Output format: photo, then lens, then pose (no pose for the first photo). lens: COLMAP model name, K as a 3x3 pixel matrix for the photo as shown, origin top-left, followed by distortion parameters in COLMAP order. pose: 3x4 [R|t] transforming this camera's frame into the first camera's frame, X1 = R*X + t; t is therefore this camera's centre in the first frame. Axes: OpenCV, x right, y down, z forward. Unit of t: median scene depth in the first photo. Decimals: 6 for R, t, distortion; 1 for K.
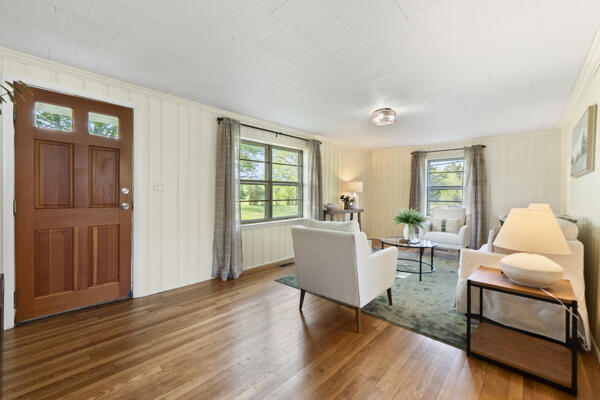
lens RADIAL K [[251.8, 0, 297.4], [0, 251.8, 195.7], [0, 0, 1]] dist [-0.001661, -0.000722]
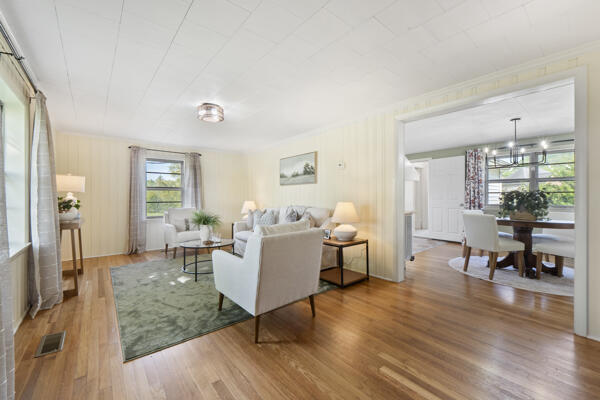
lens RADIAL K [[251.8, 0, 297.4], [0, 251.8, 195.7], [0, 0, 1]] dist [-0.001661, -0.000722]
pose [[0.136721, -0.005710, 0.990593, -0.379916], [0.008561, 0.999953, 0.004583, -0.004016], [-0.990573, 0.007854, 0.136764, 0.392059]]
